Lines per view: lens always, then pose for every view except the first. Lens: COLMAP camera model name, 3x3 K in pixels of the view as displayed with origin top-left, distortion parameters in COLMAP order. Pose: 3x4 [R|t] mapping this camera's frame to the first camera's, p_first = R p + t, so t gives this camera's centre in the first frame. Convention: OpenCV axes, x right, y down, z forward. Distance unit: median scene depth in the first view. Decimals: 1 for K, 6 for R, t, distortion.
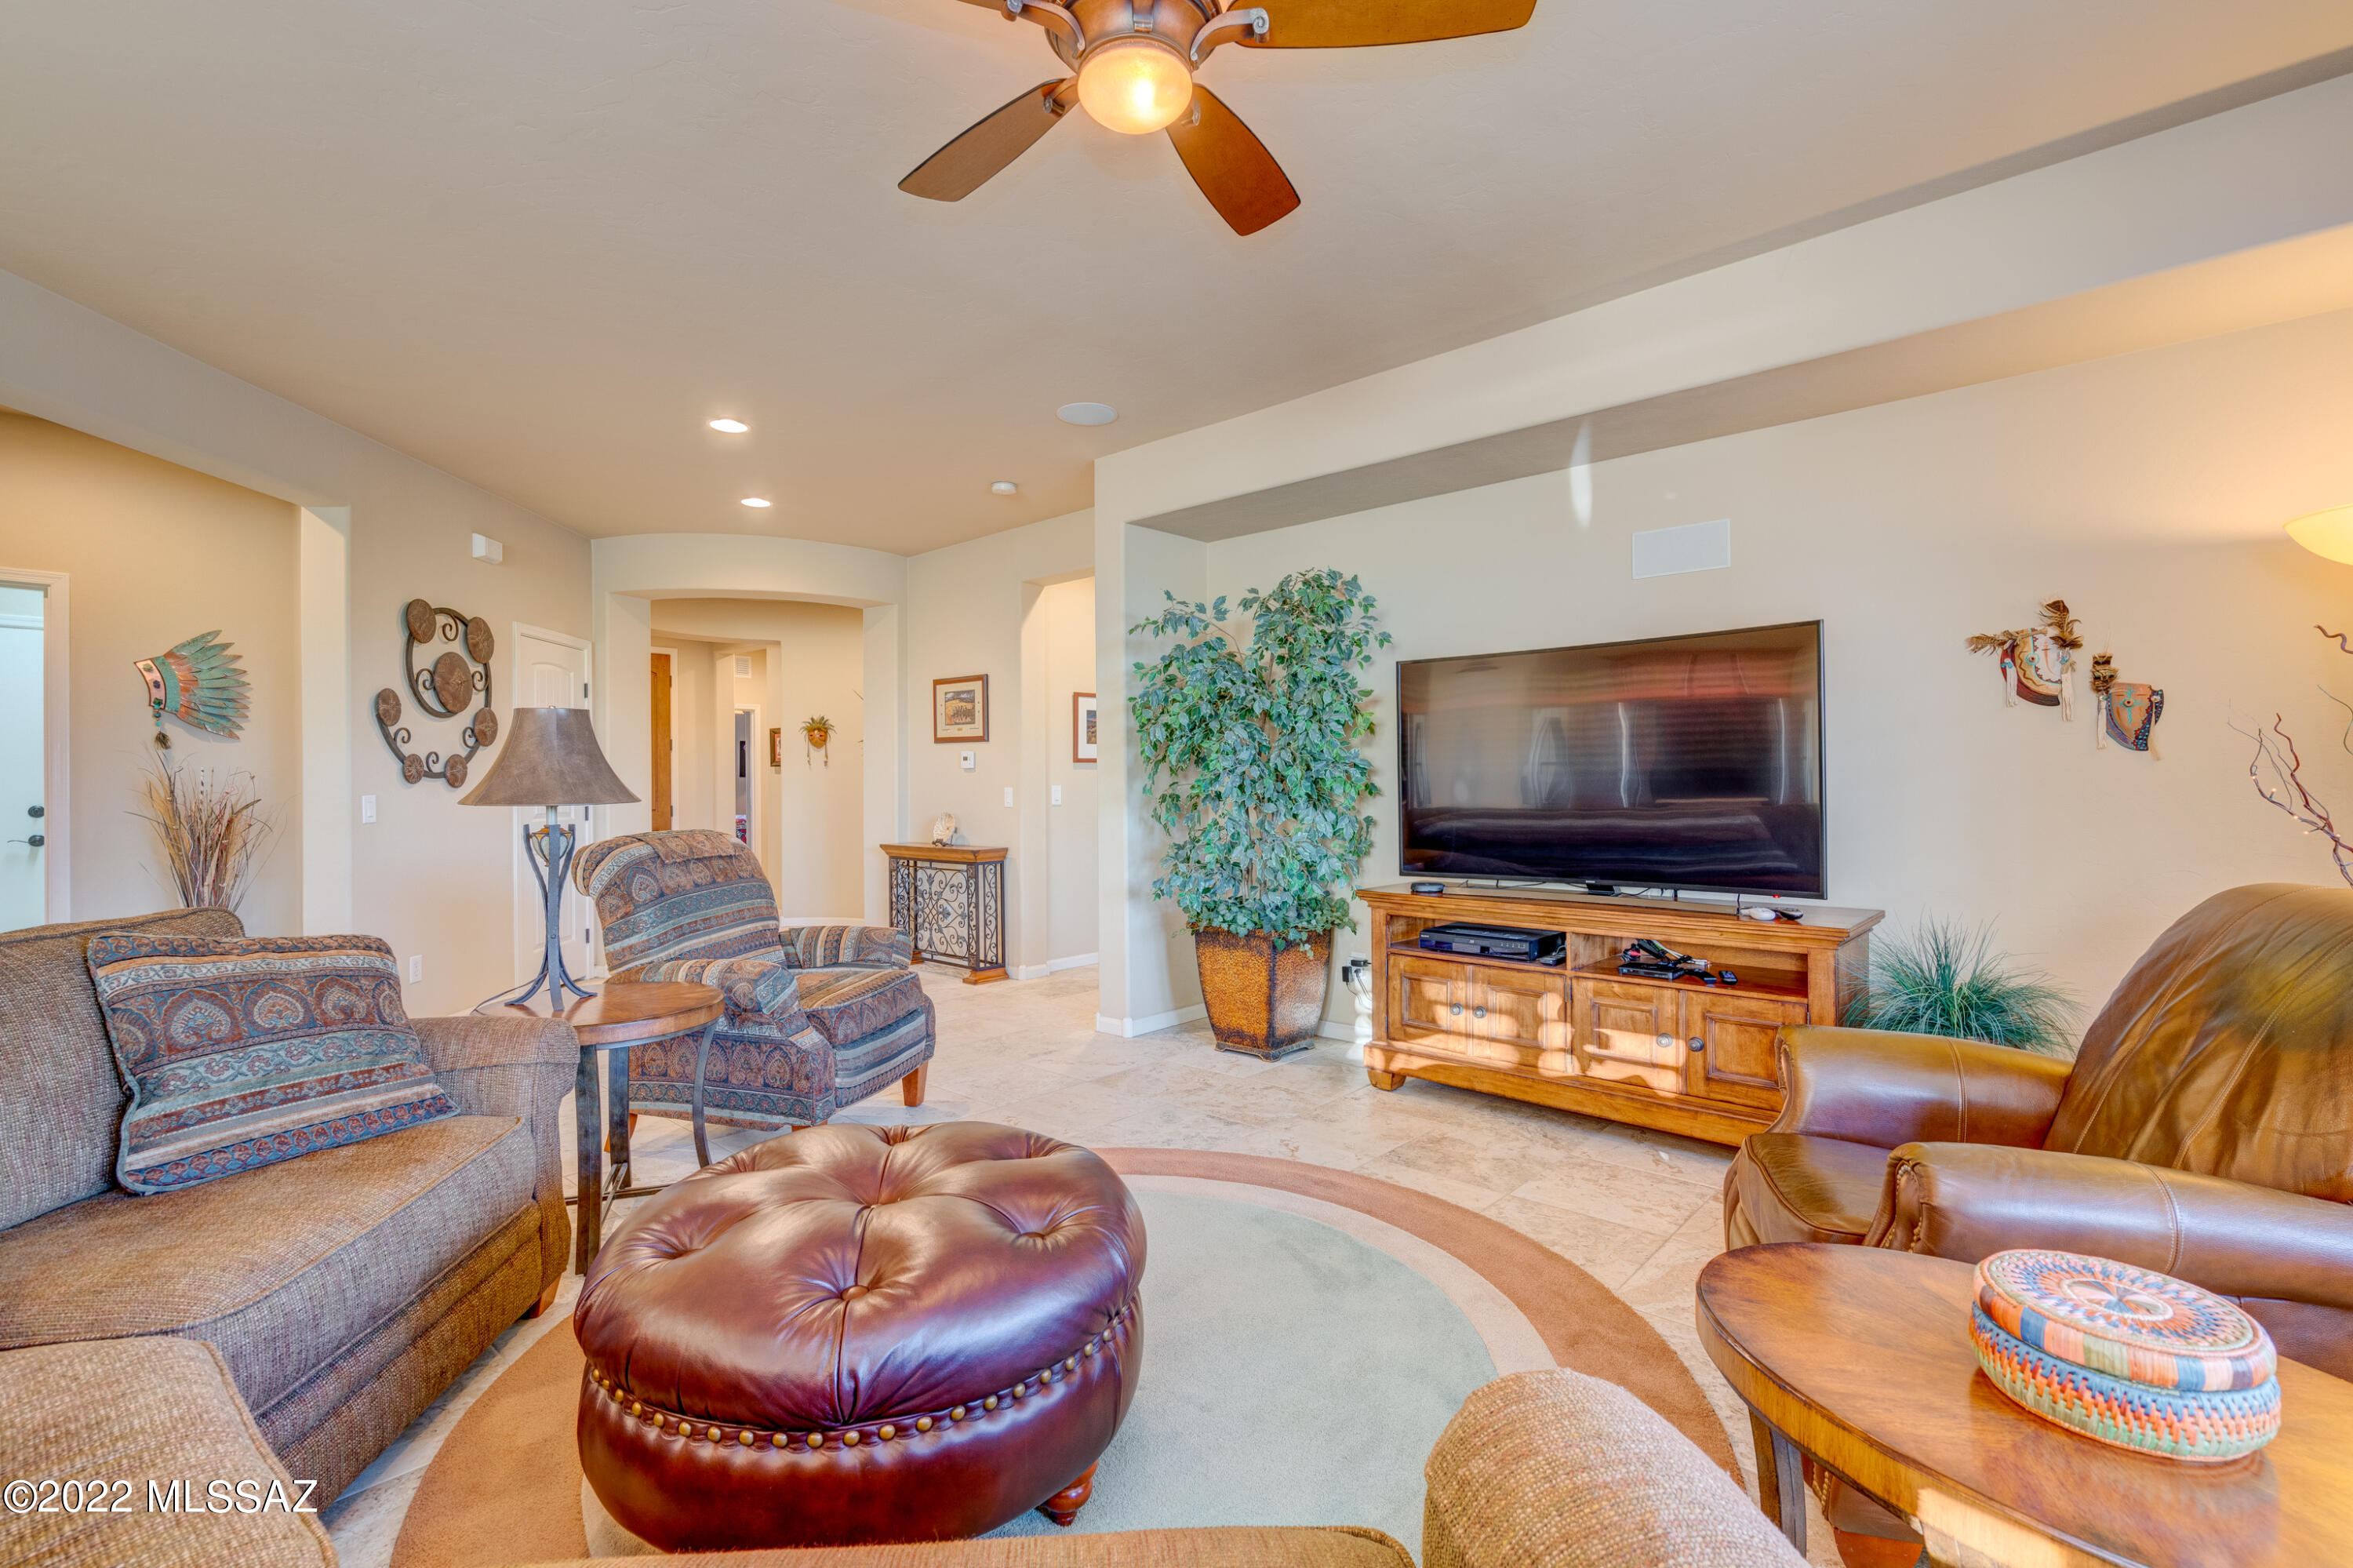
lens RADIAL K [[1063.6, 0, 1168.9], [0, 1063.6, 780.3], [0, 0, 1]] dist [-0.015177, 0.009594]
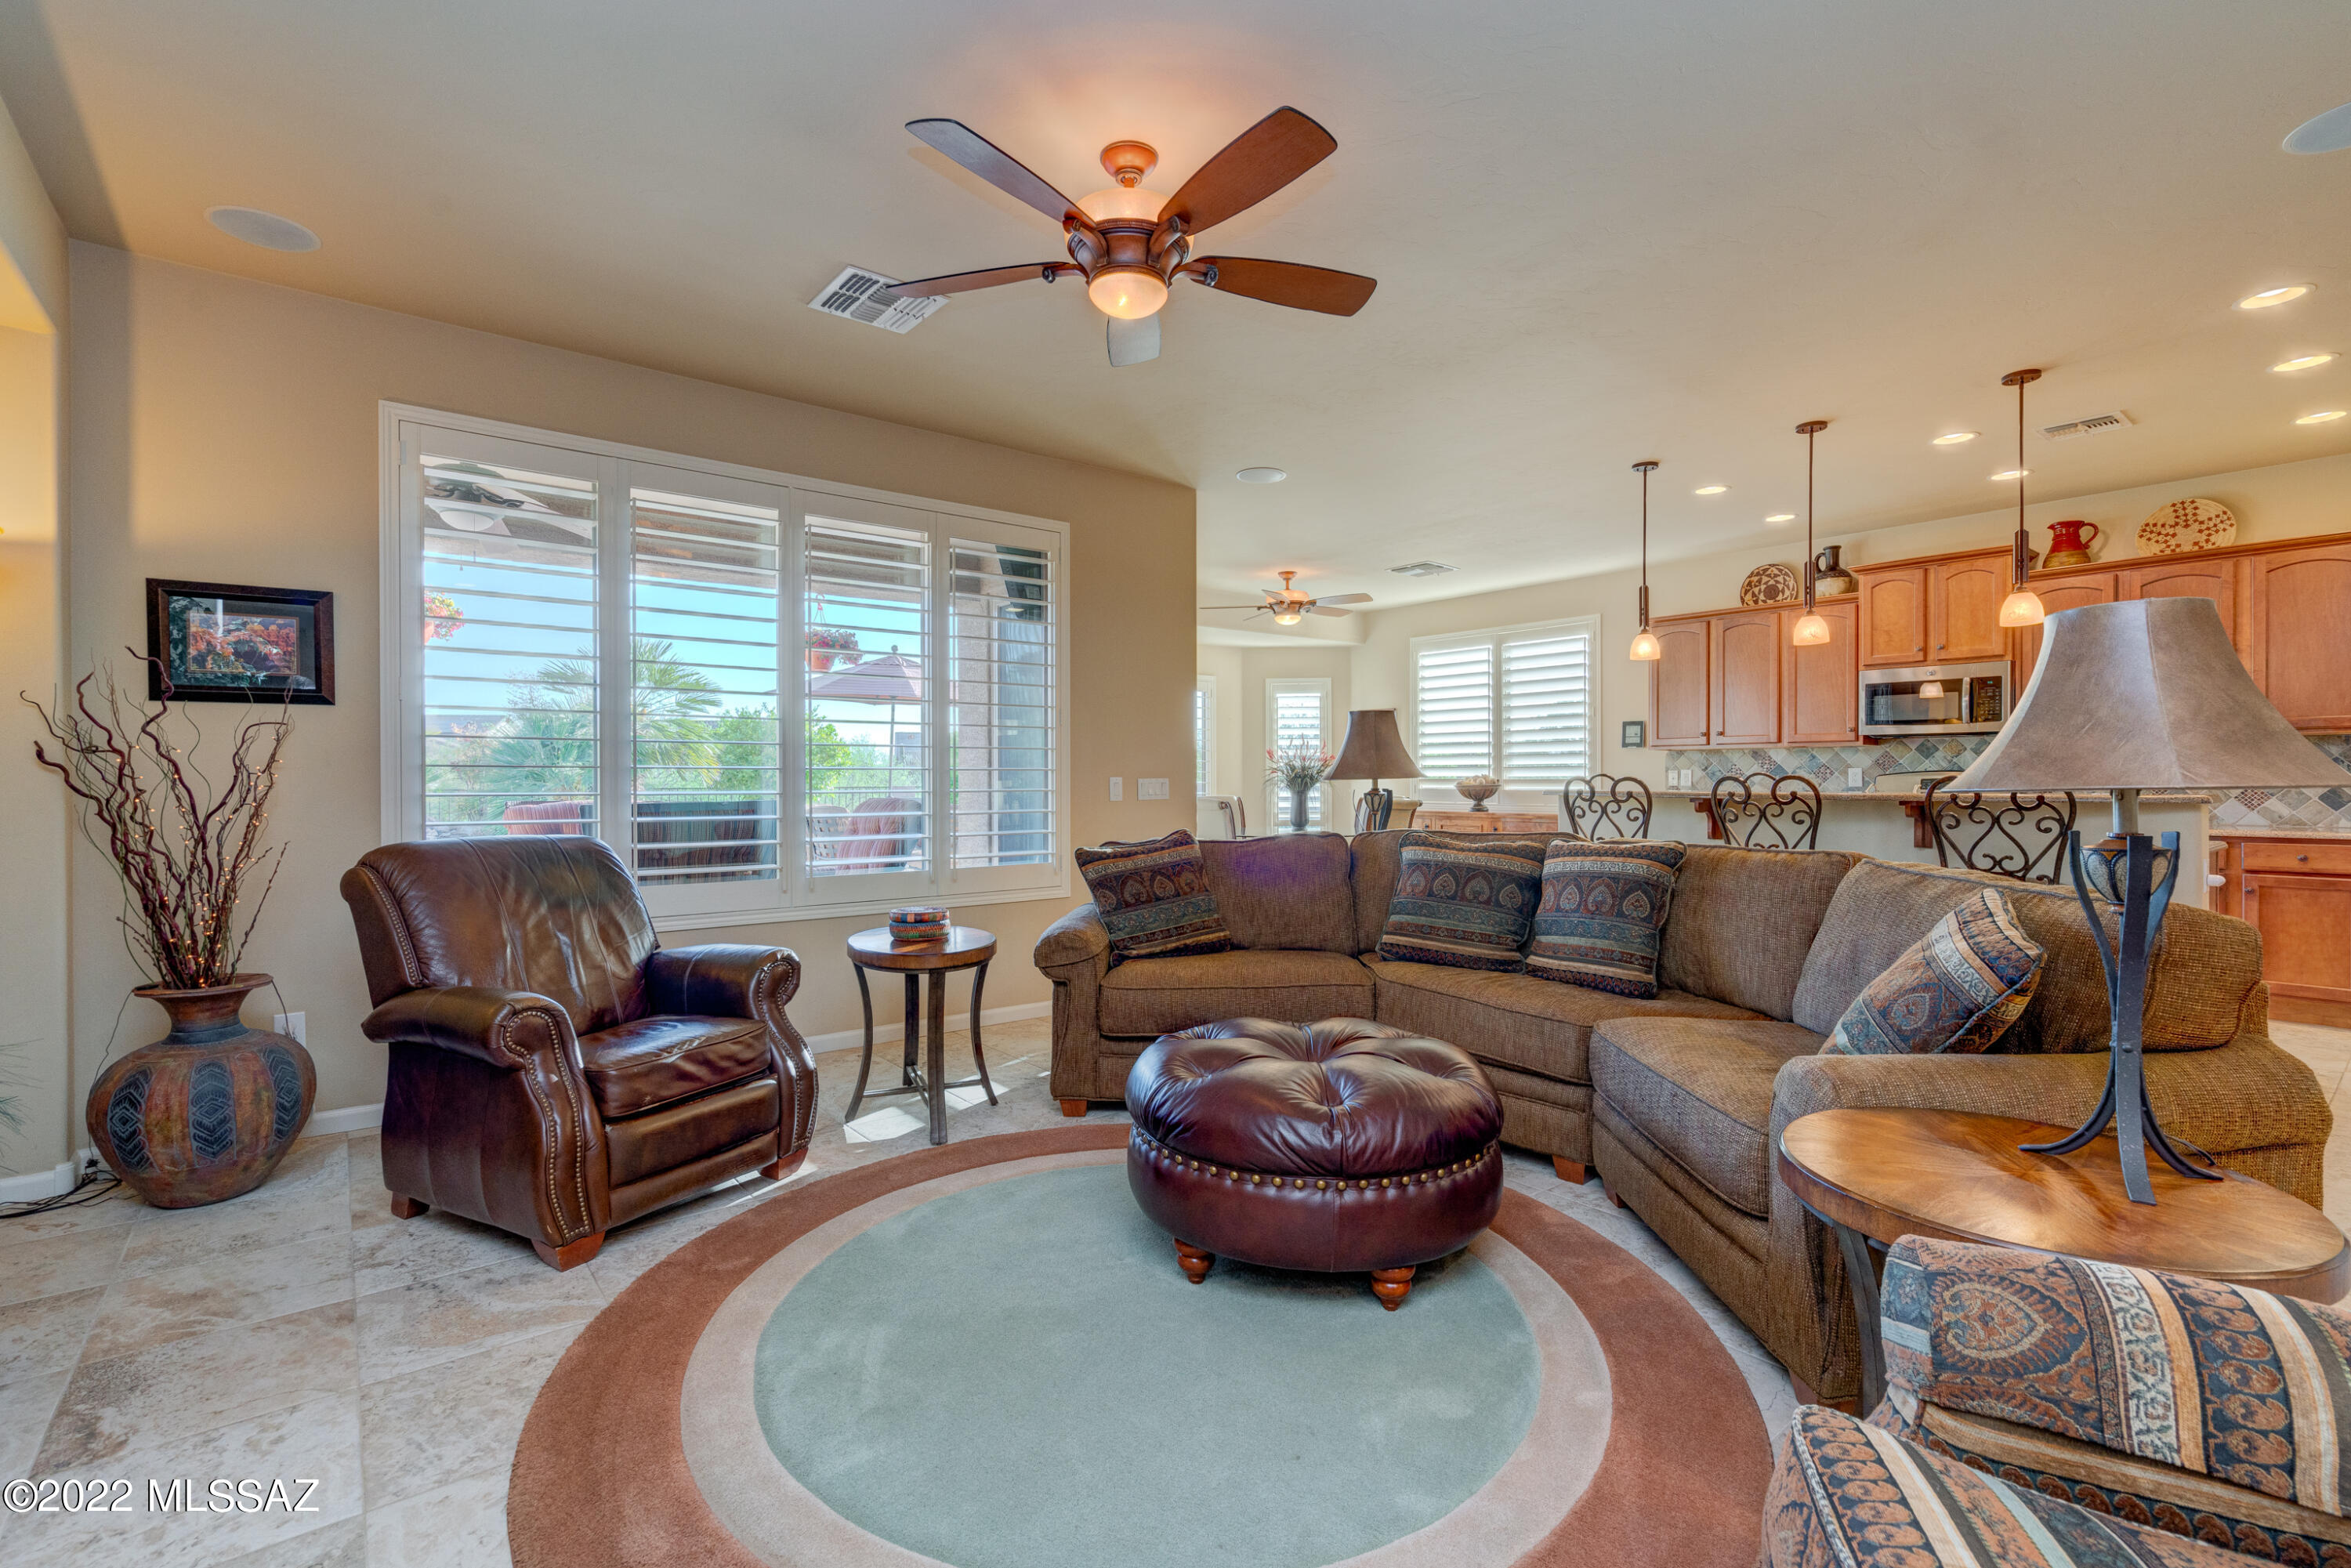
lens RADIAL K [[1060.6, 0, 1175.5], [0, 1060.6, 784.0], [0, 0, 1]] dist [0.010022, 0.000025]
pose [[-0.988601, 0.008084, 0.150340, -0.125955], [0.008425, 0.999963, 0.001629, 0.007869], [-0.150321, 0.002877, -0.988633, 0.989082]]
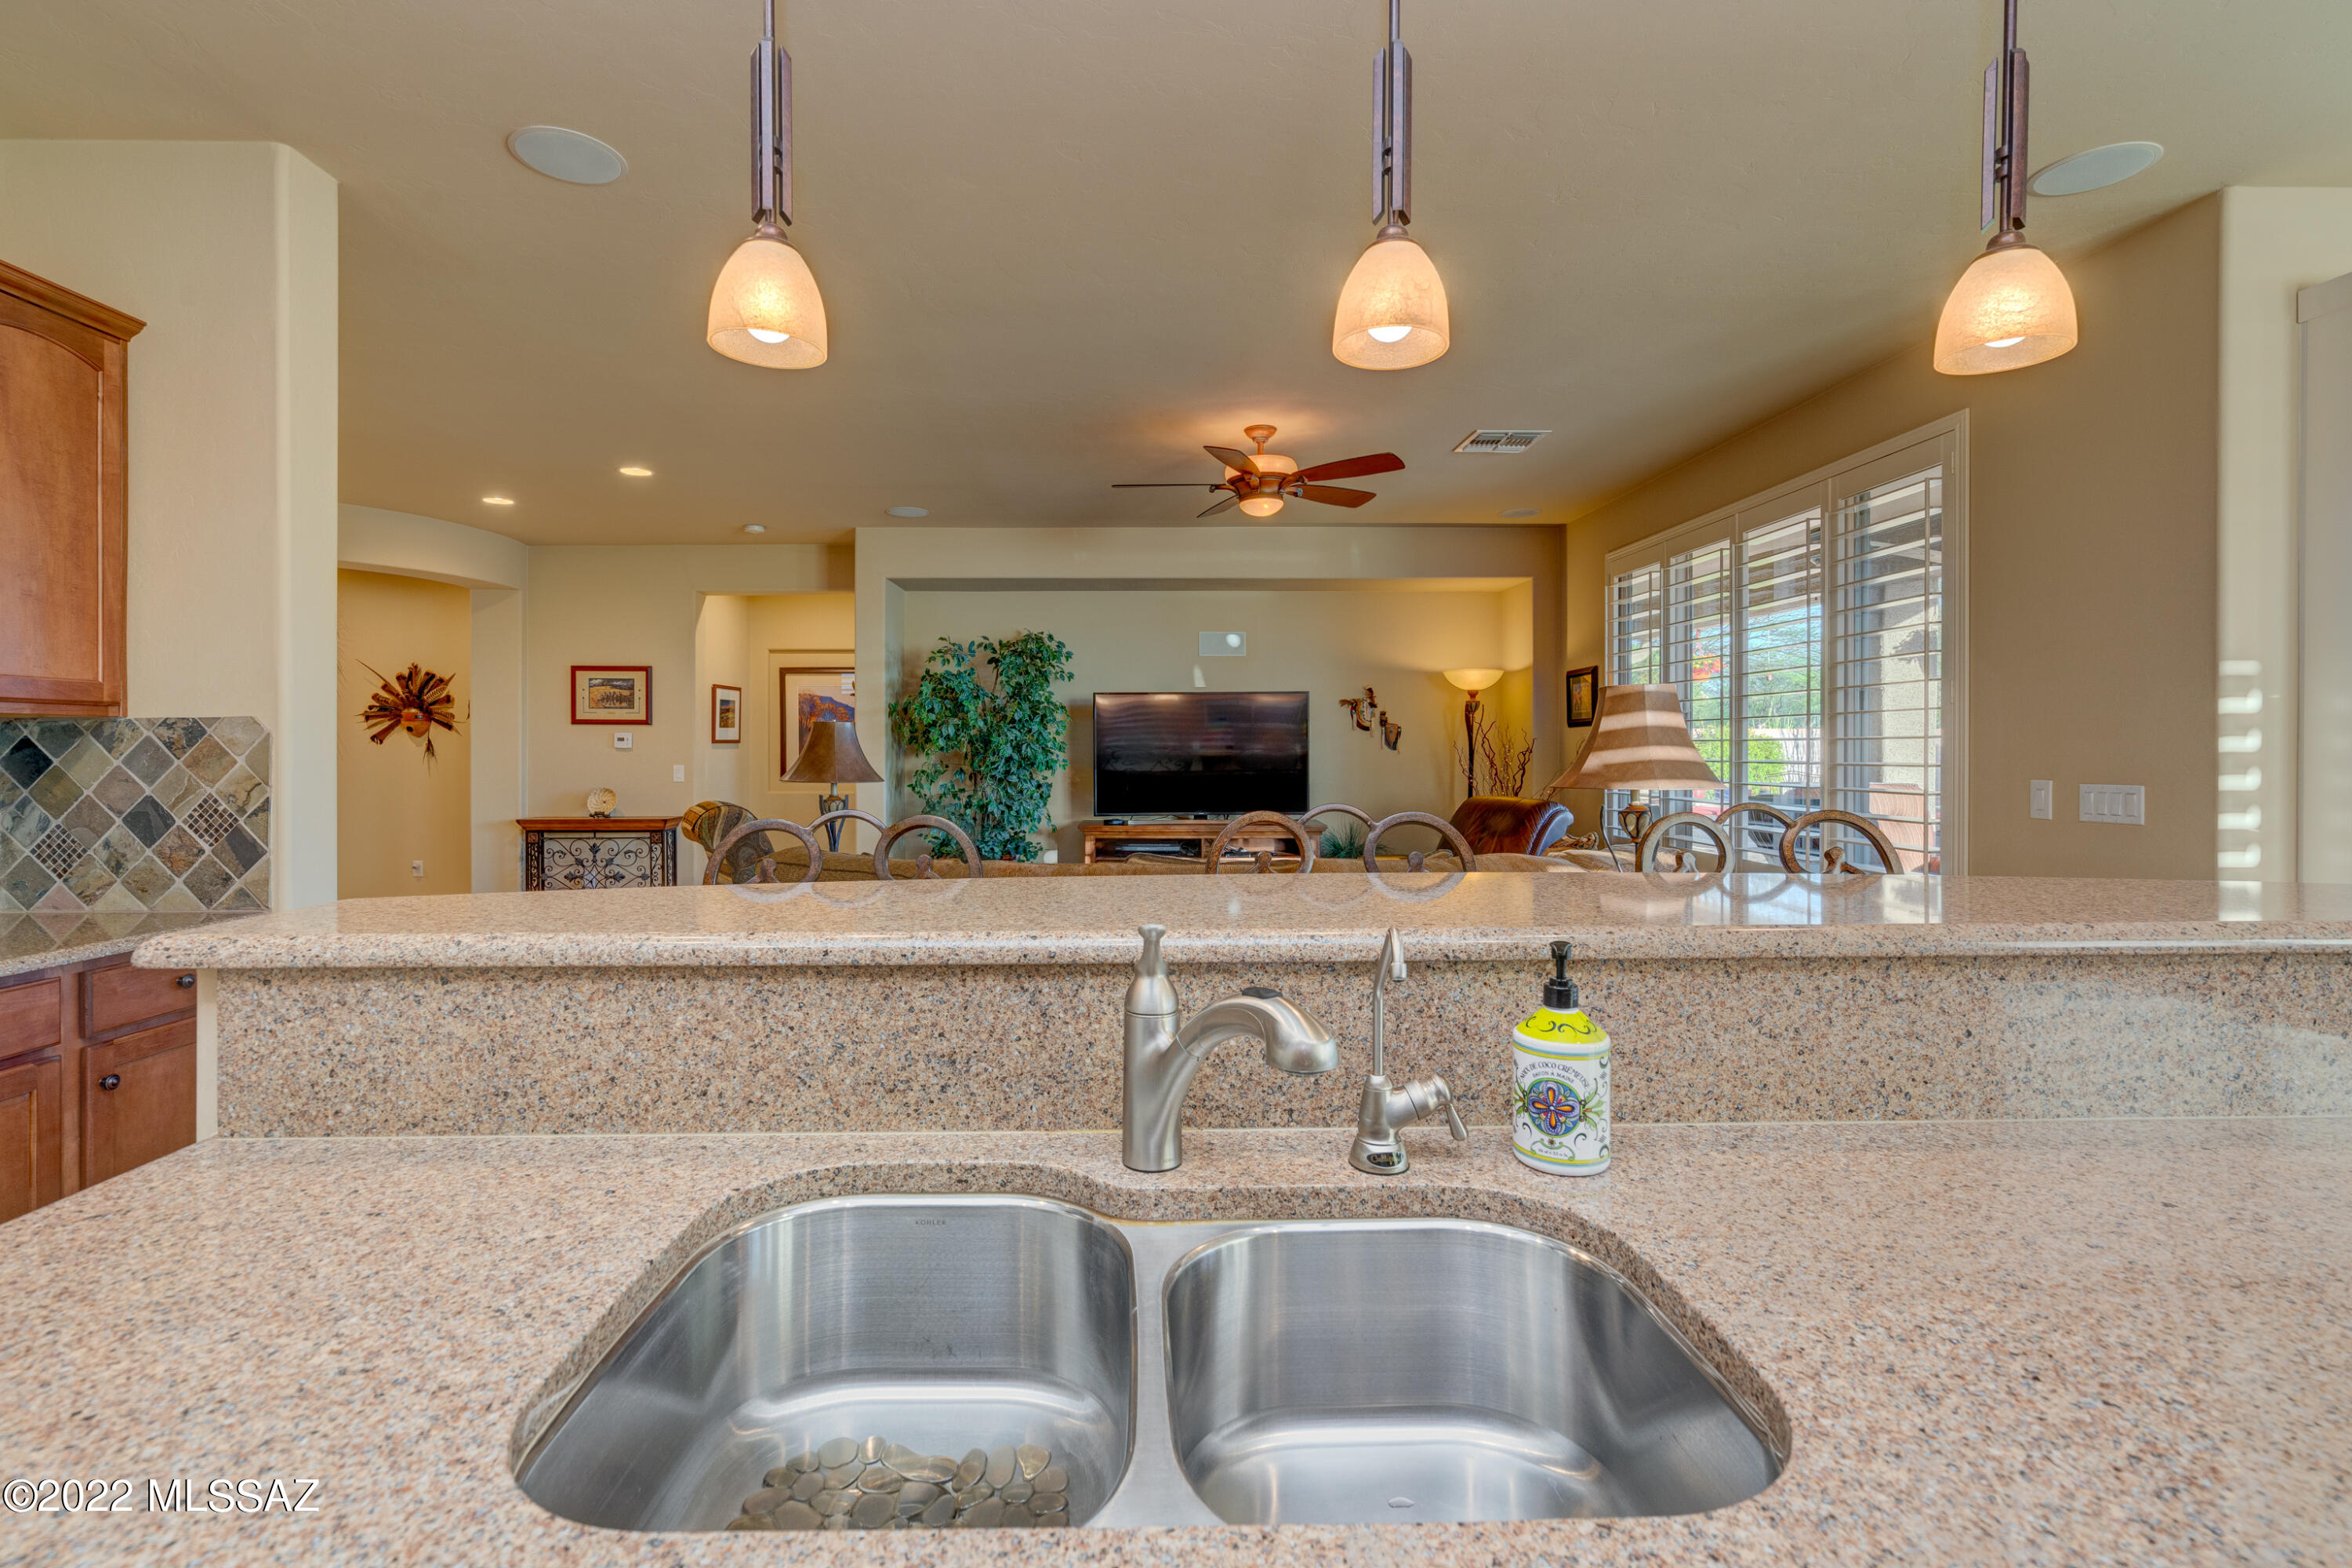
lens RADIAL K [[1065.4, 0, 1147.3], [0, 1065.4, 751.1], [0, 0, 1]] dist [-0.003980, 0.000204]
pose [[0.728296, 0.002809, 0.685257, -0.825396], [-0.004358, 0.999990, 0.000533, -0.016237], [-0.685249, -0.003375, 0.728301, -0.294500]]
